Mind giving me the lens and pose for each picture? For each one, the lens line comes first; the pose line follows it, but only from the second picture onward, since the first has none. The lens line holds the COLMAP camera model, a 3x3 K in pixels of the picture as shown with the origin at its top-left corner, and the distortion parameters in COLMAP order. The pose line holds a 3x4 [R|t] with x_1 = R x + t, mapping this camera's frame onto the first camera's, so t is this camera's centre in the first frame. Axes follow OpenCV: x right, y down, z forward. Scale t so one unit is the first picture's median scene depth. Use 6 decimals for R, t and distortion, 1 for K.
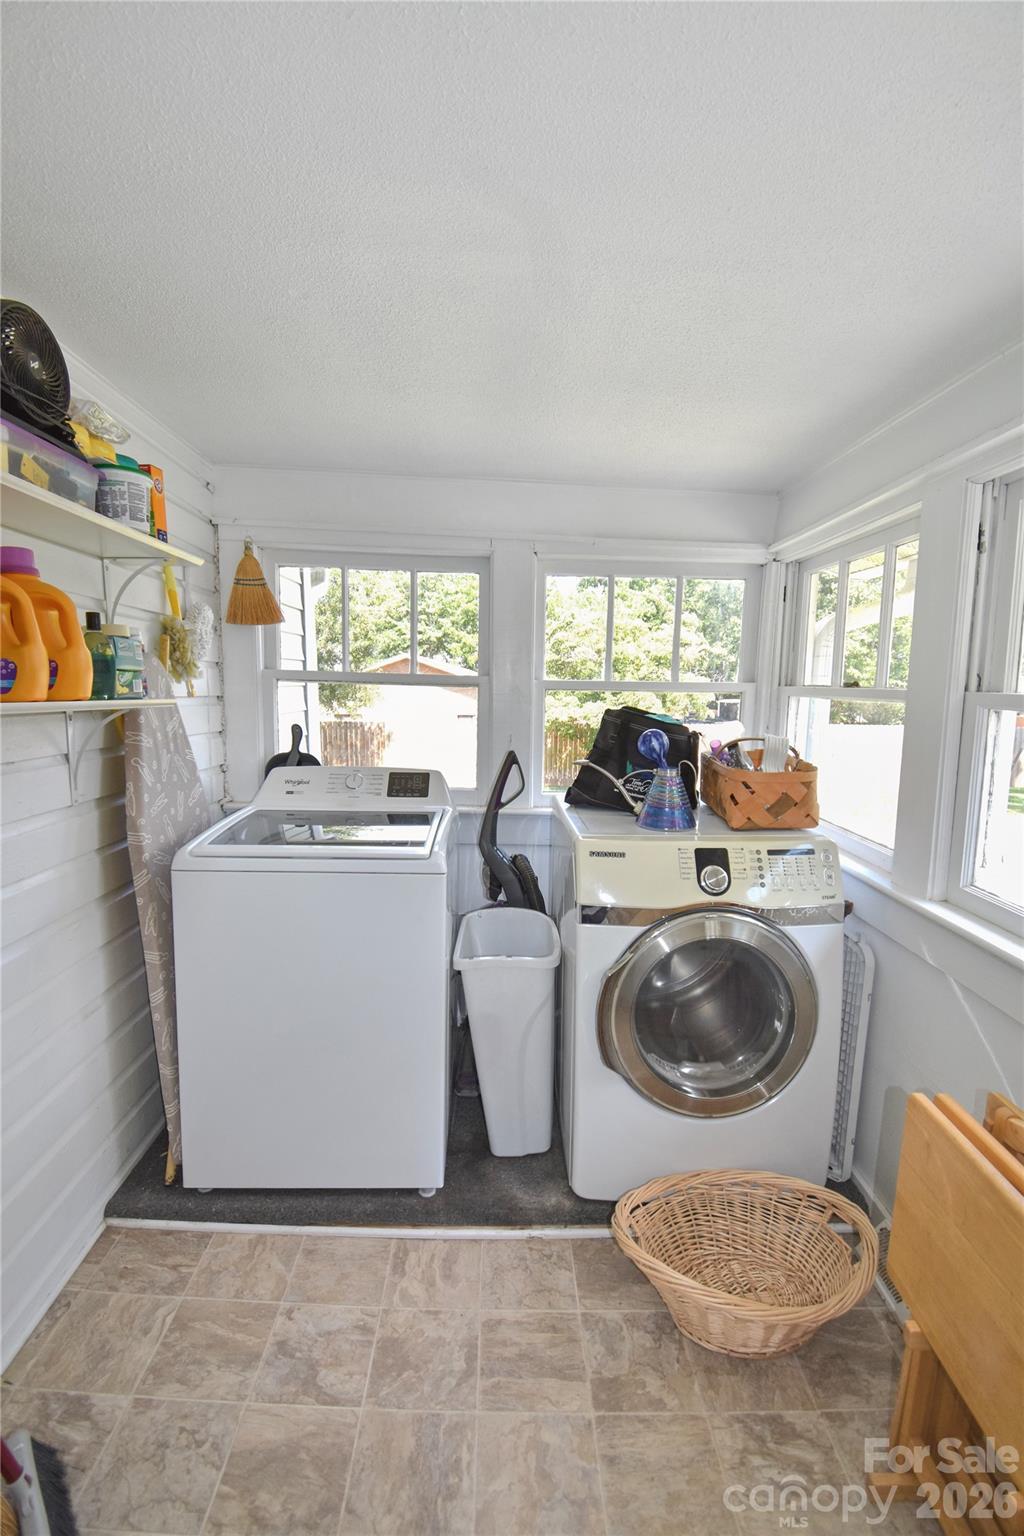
lens RADIAL K [[674.6, 0, 512.0], [0, 674.6, 768.0], [0, 0, 1]] dist [0.010964, -0.000130]
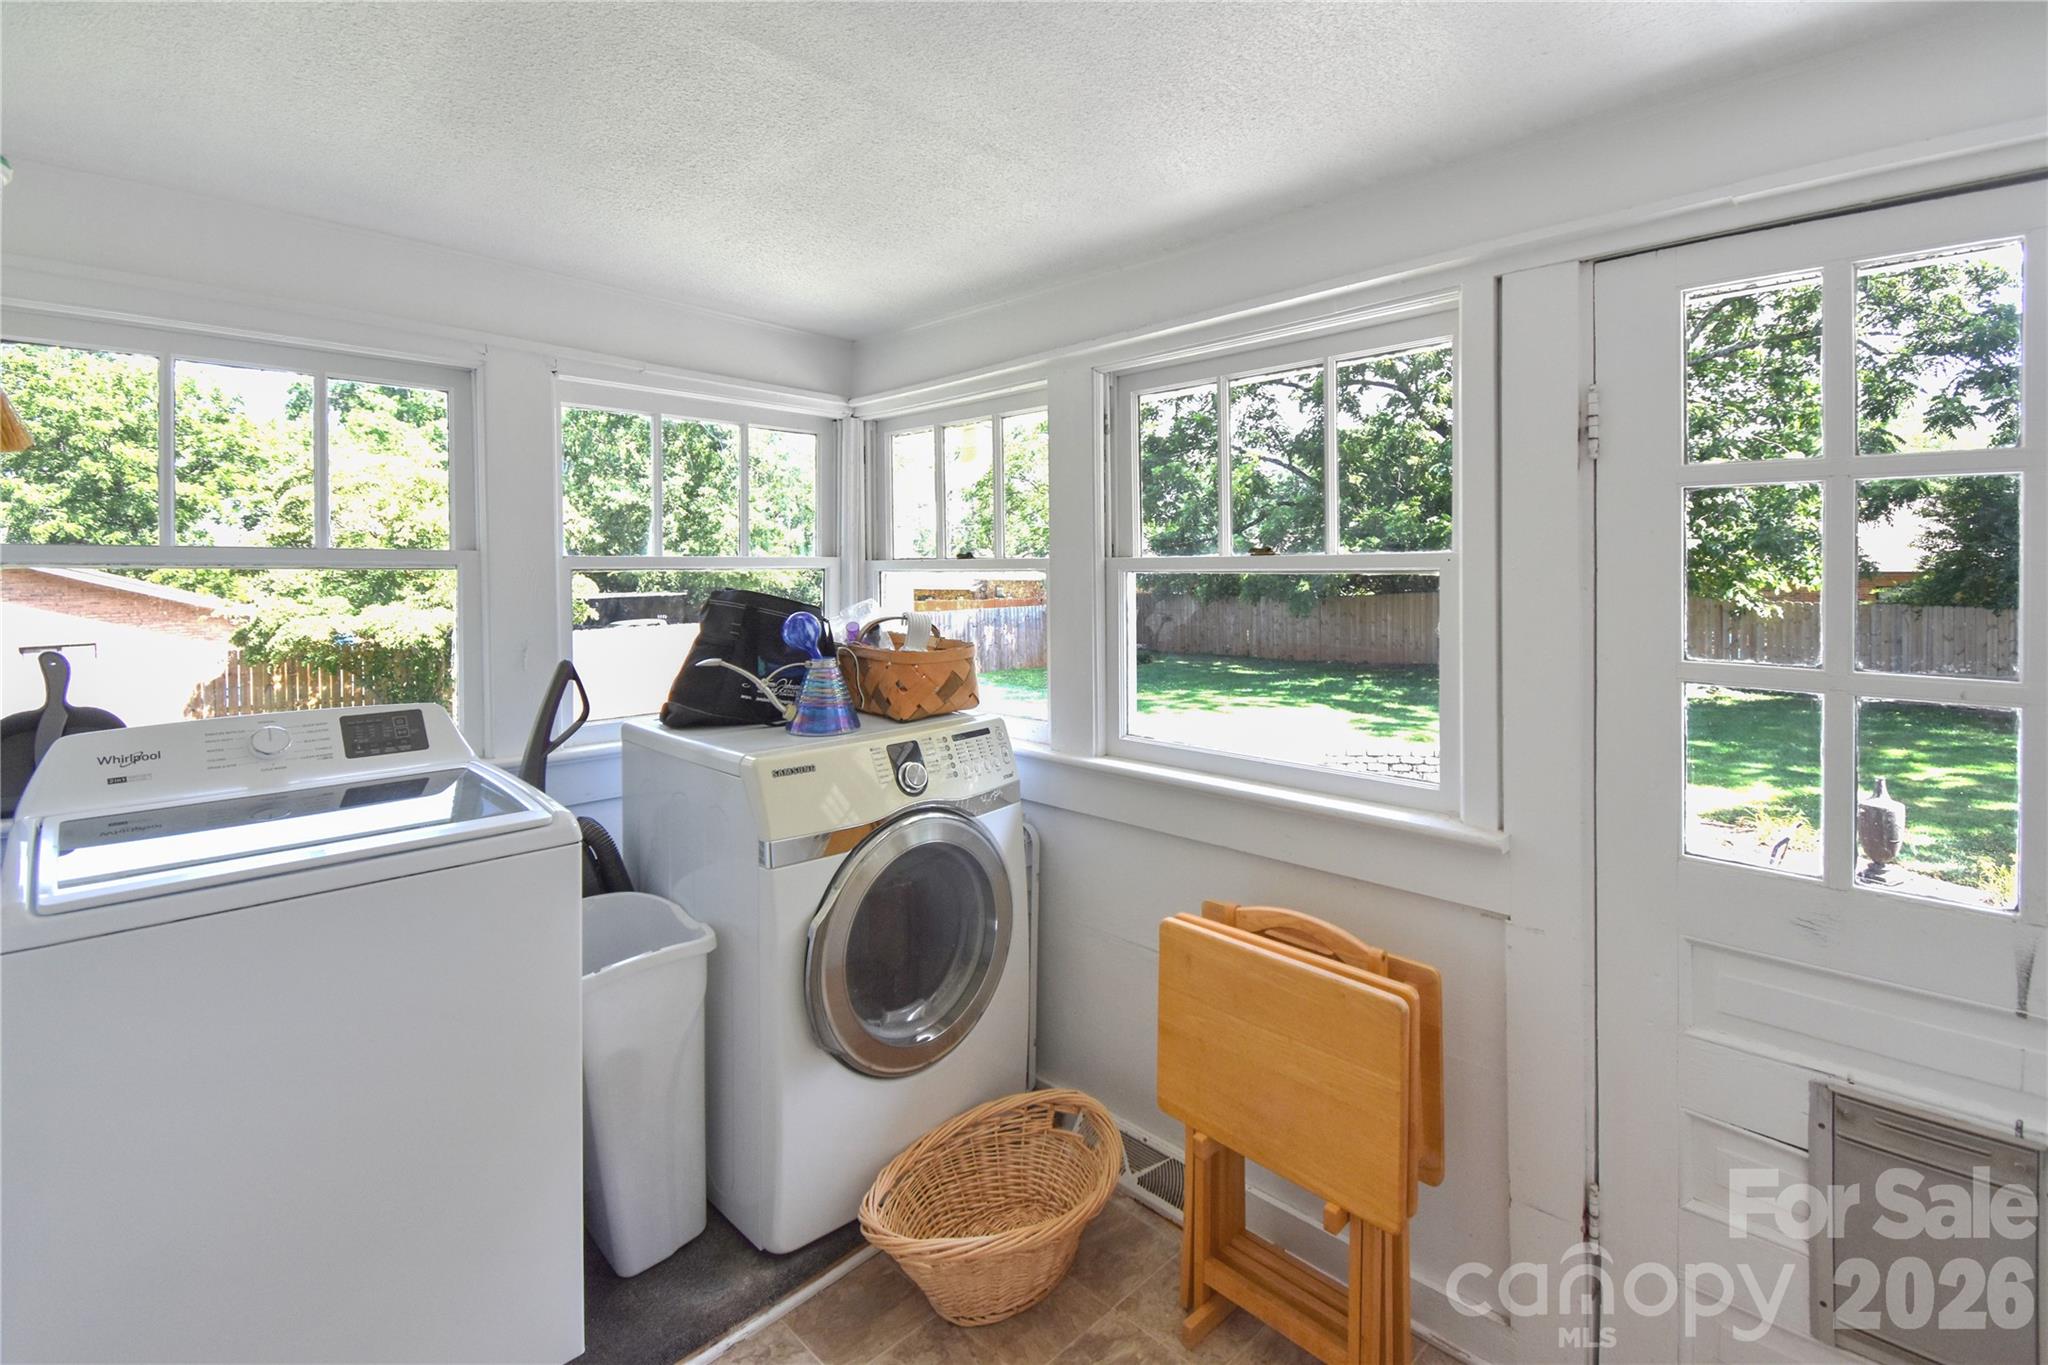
lens RADIAL K [[950.1, 0, 1030.5], [0, 950.1, 581.8], [0, 0, 1]] dist [0.000682, -0.000339]
pose [[0.714155, -0.031007, 0.699301, -0.395168], [0.109477, 0.991672, -0.067831, 0.014084], [-0.691374, 0.124999, 0.711602, -0.002639]]
